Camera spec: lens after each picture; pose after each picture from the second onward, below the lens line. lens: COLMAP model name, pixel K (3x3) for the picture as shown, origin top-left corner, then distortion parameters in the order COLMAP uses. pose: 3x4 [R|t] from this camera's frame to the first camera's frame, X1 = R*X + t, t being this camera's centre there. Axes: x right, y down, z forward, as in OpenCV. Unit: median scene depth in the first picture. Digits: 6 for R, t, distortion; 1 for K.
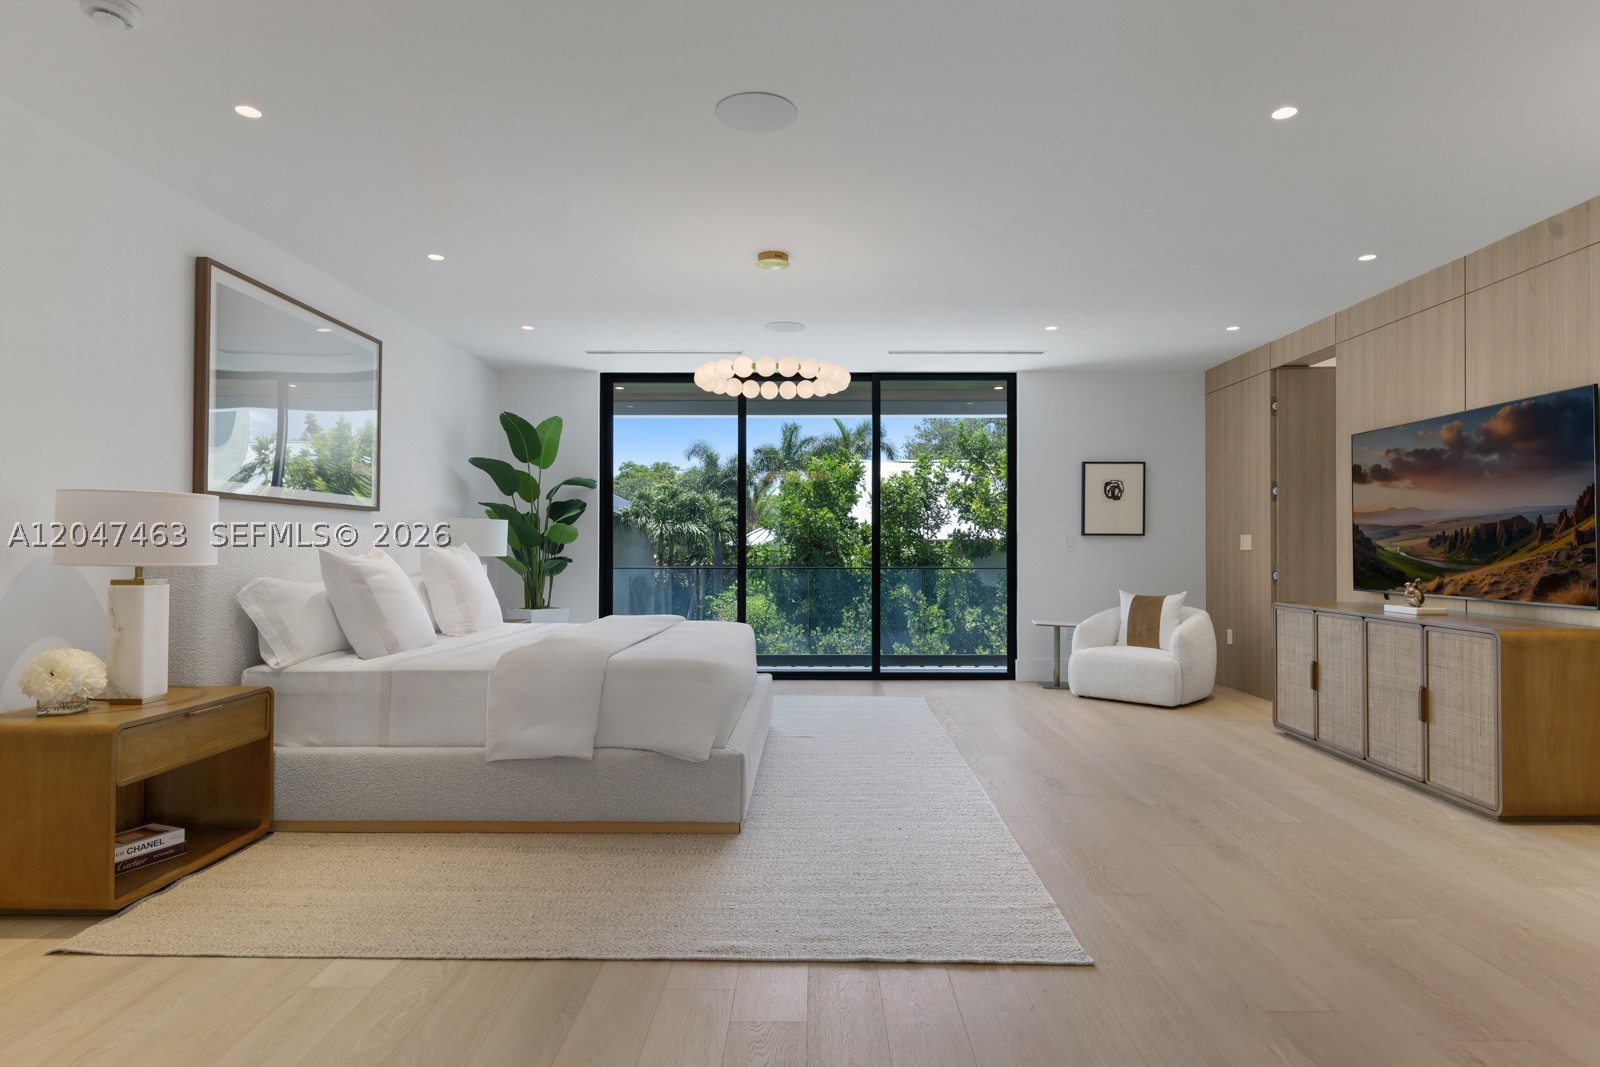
lens RADIAL K [[857.0, 0, 805.9], [0, 857.0, 540.4], [0, 0, 1]] dist [0.004499, 0.001536]
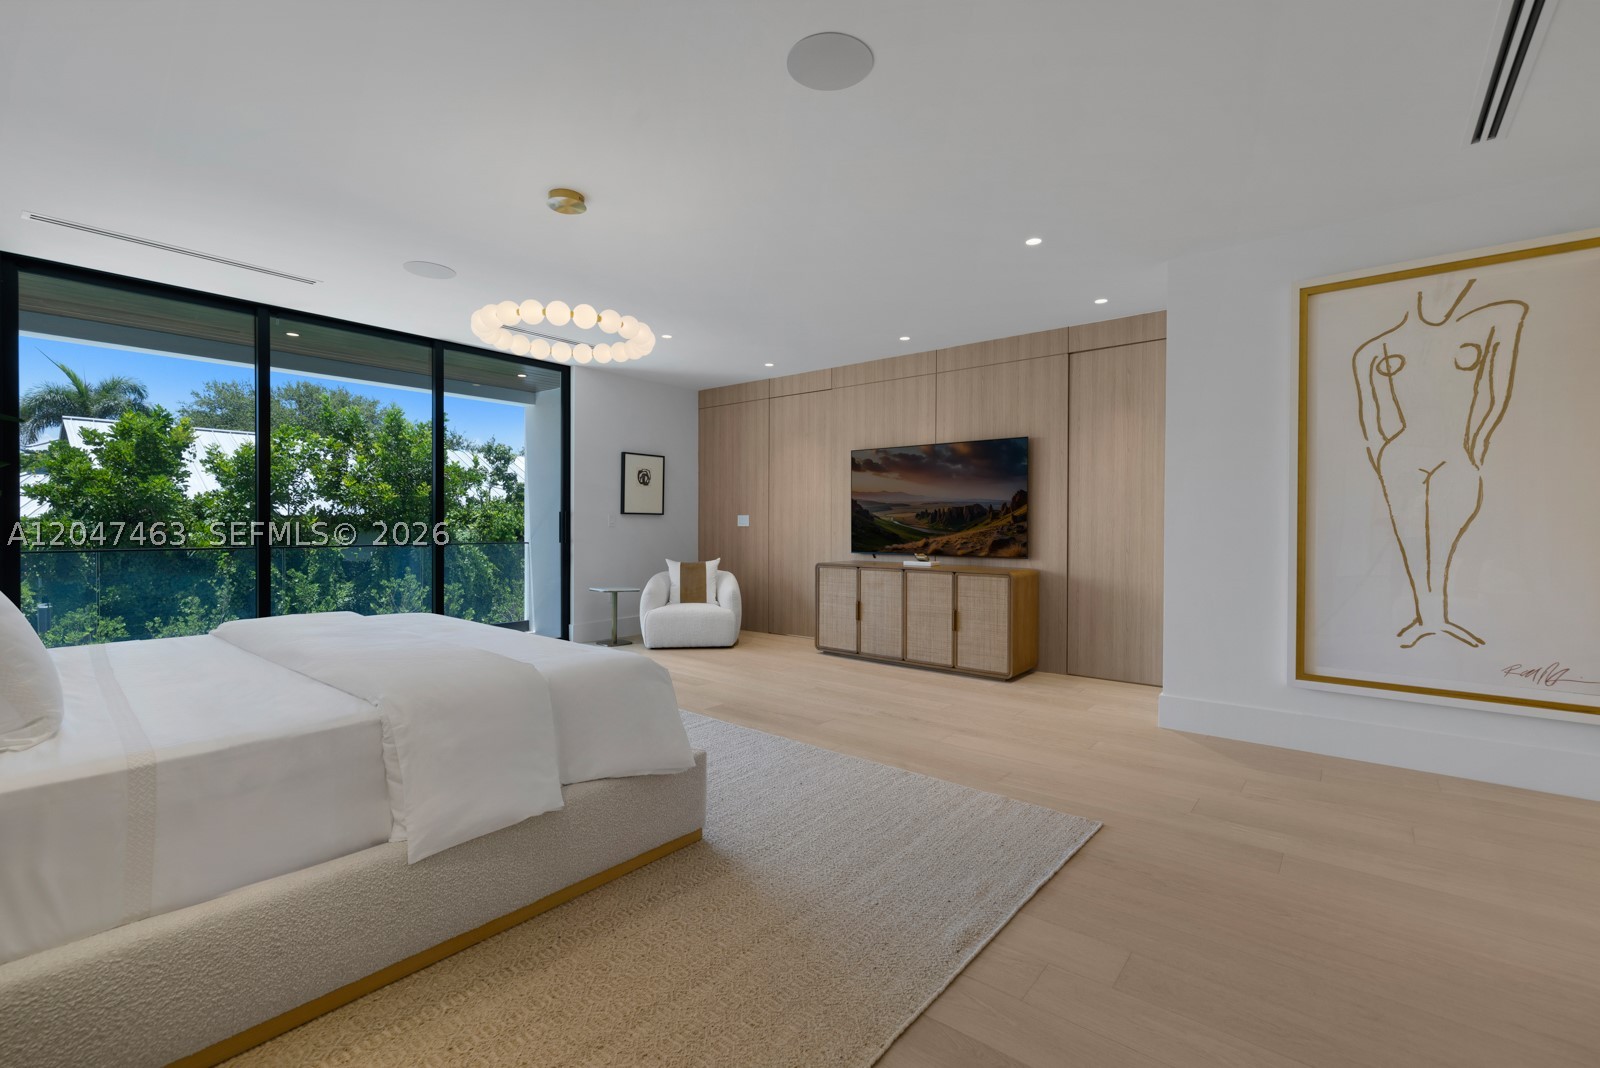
lens RADIAL K [[687.9, 0, 806.1], [0, 687.9, 529.3], [0, 0, 1]] dist [0.002479, 0.001741]
pose [[0.641846, -0.004973, 0.766818, -0.392447], [-0.007691, 0.999887, 0.012922, 0.001701], [-0.766795, -0.014191, 0.641735, 0.311630]]
